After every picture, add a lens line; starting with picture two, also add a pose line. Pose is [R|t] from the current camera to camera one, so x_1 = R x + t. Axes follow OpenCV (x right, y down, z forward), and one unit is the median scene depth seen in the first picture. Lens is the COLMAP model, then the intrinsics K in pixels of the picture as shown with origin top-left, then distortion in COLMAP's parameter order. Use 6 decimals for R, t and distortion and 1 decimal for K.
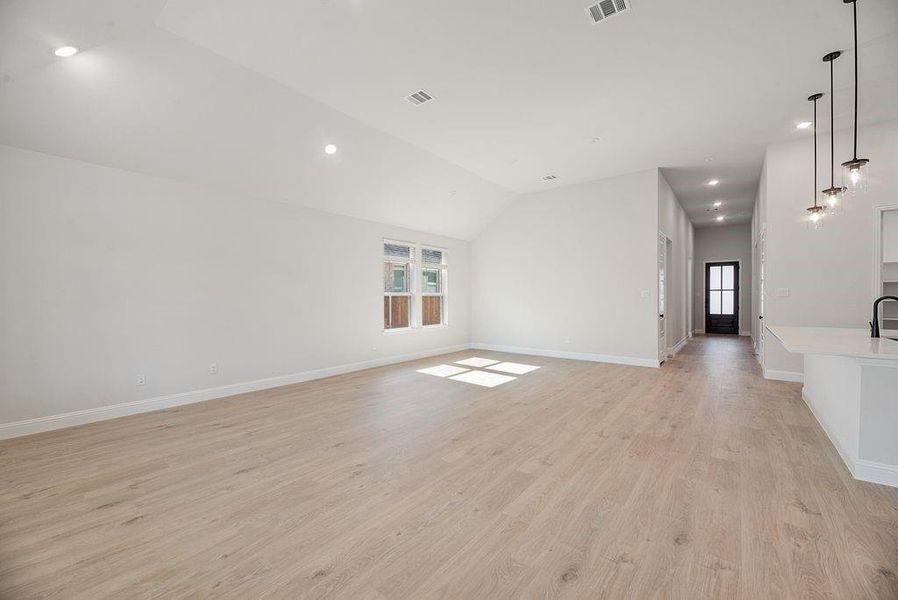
lens RADIAL K [[370.4, 0, 449.0], [0, 370.4, 300.0], [0, 0, 1]] dist [-0.000862, -0.000180]
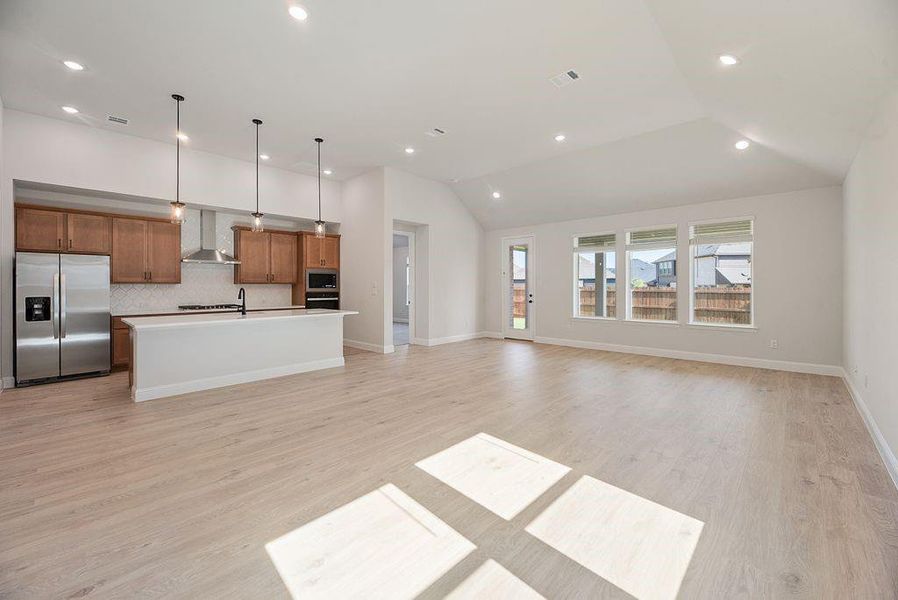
lens RADIAL K [[363.0, 0, 449.1], [0, 363.0, 287.0], [0, 0, 1]] dist [0.002097, 0.000132]
pose [[-0.996124, 0.006127, 0.087752, 0.084175], [0.006645, 0.999962, 0.005620, -0.007966], [-0.087714, 0.006181, -0.996127, 1.180180]]
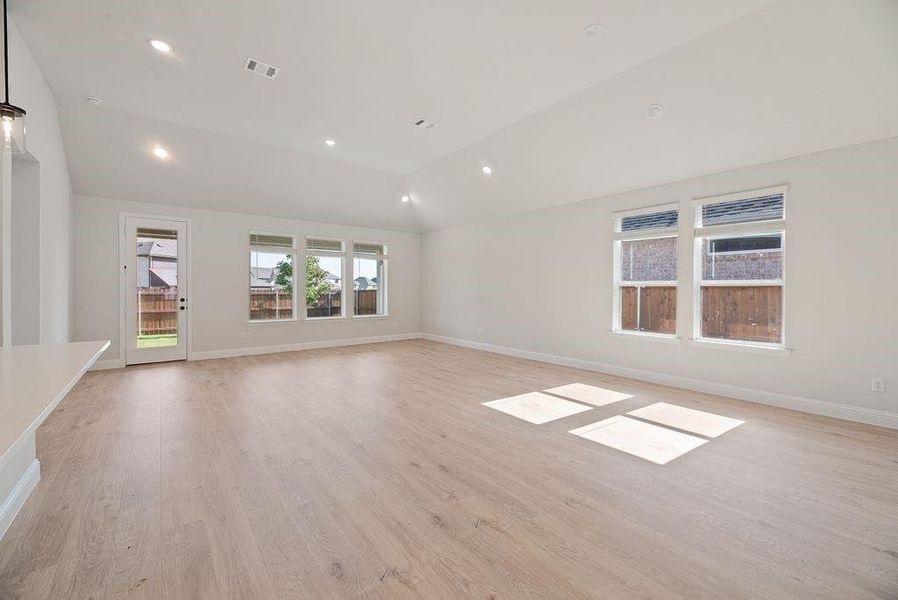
lens RADIAL K [[363.0, 0, 449.1], [0, 363.0, 287.0], [0, 0, 1]] dist [0.002097, 0.000132]
pose [[-0.243055, 0.000399, -0.970012, 0.642683], [-0.005332, 0.999984, 0.001747, -0.008889], [0.969998, 0.005597, -0.243049, 0.823971]]
